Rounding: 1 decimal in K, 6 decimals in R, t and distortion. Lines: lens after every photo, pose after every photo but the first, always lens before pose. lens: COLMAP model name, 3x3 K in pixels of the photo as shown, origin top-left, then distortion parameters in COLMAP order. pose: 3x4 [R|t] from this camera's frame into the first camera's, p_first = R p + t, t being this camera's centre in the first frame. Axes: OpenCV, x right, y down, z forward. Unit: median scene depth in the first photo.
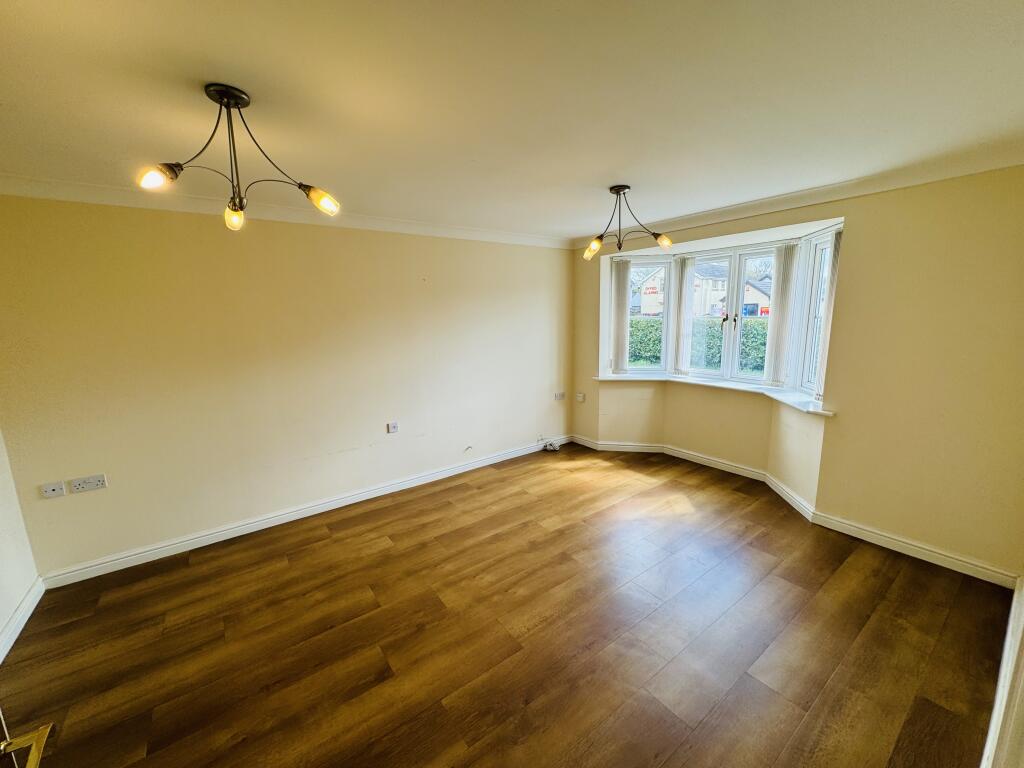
lens RADIAL K [[407.2, 0, 512.7], [0, 407.2, 384.0], [0, 0, 1]] dist [0.003061, -0.000242]
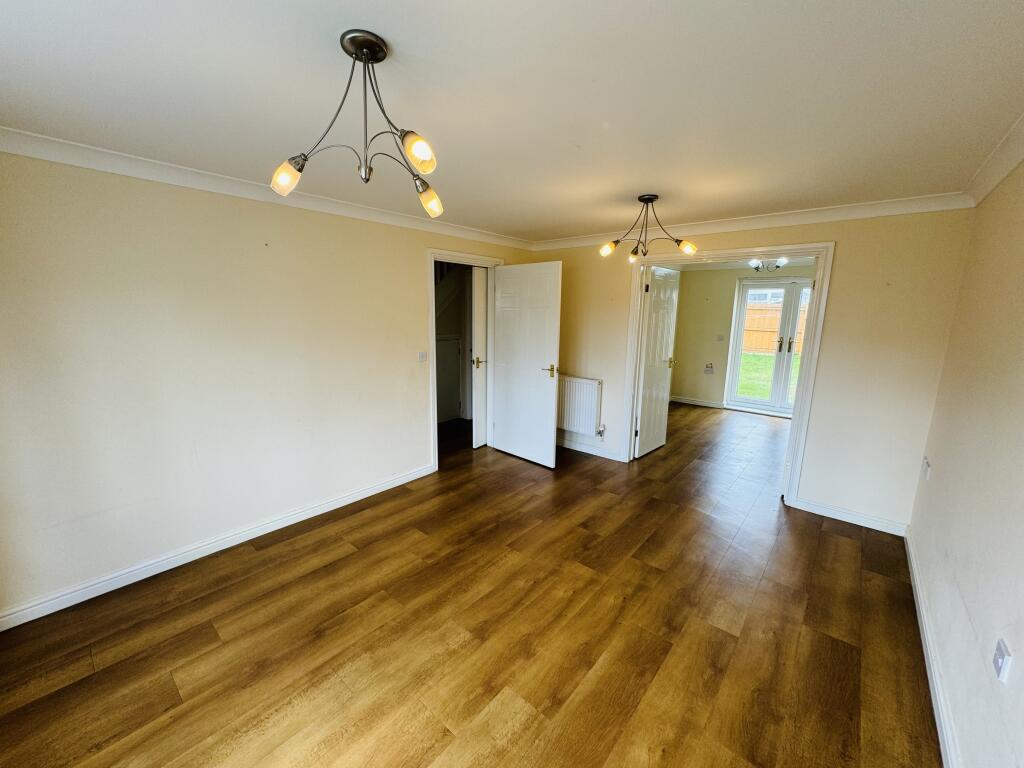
lens RADIAL K [[407.2, 0, 509.9], [0, 407.2, 383.3], [0, 0, 1]] dist [0.003061, -0.000242]
pose [[-0.974303, 0.048337, -0.219996, 0.230622], [-0.032564, 0.936213, 0.349921, -0.297109], [0.222877, 0.348092, -0.910581, 1.618443]]
